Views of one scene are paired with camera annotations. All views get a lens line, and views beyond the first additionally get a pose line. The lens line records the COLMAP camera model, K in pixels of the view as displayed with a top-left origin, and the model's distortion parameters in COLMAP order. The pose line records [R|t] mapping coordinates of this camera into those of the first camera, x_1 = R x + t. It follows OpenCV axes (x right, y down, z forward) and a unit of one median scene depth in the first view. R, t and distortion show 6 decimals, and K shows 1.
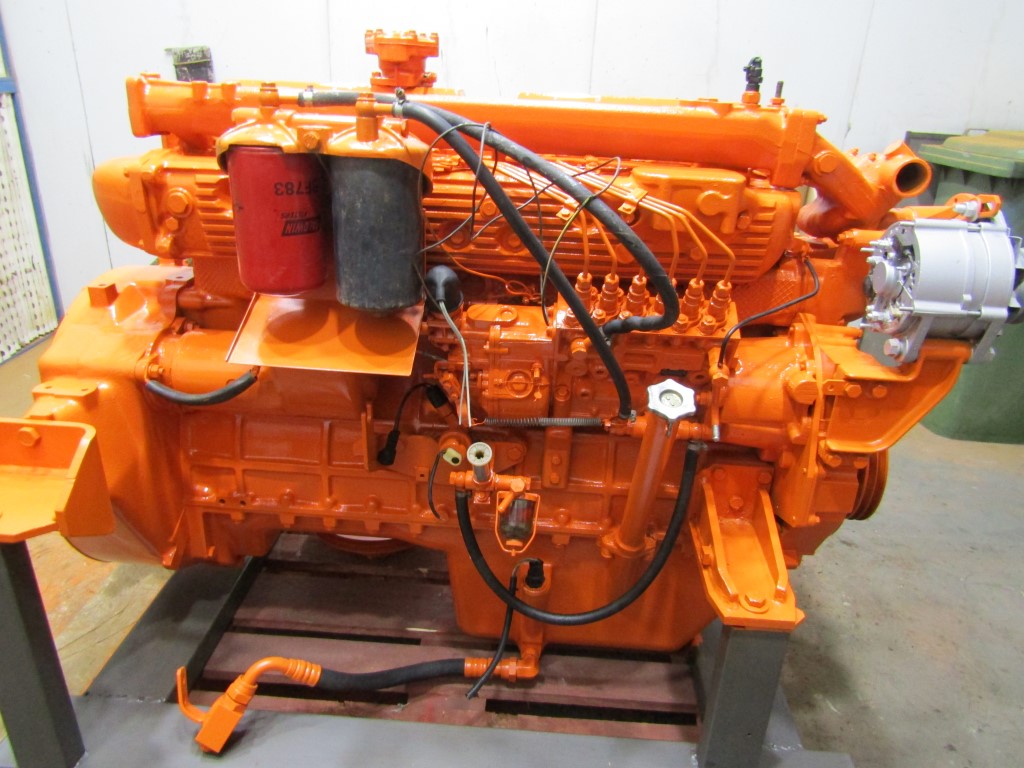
lens RADIAL K [[720.0, 0, 512.0], [0, 720.0, 384.0], [0, 0, 1]] dist [-0.013289, 0.000215]
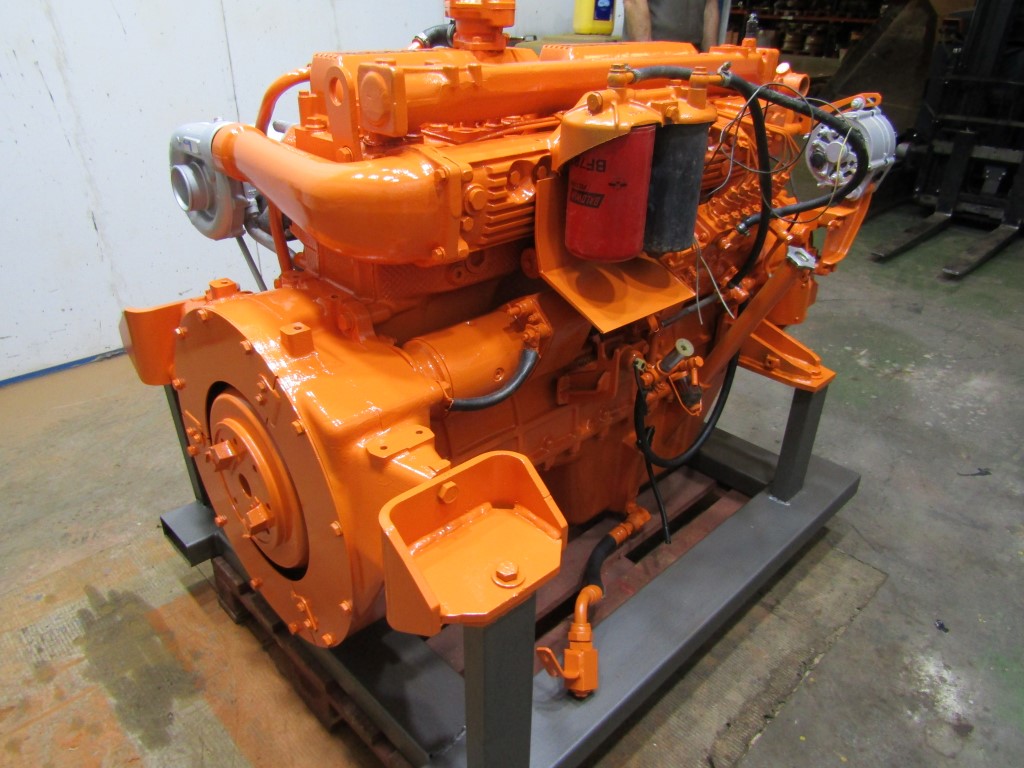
lens RADIAL K [[720.0, 0, 512.0], [0, 720.0, 384.0], [0, 0, 1]] dist [-0.013289, 0.000215]
pose [[0.676948, -0.372076, 0.635060, -1.154871], [0.298572, 0.927456, 0.225123, -0.234451], [-0.672753, 0.037215, 0.738931, 0.289842]]
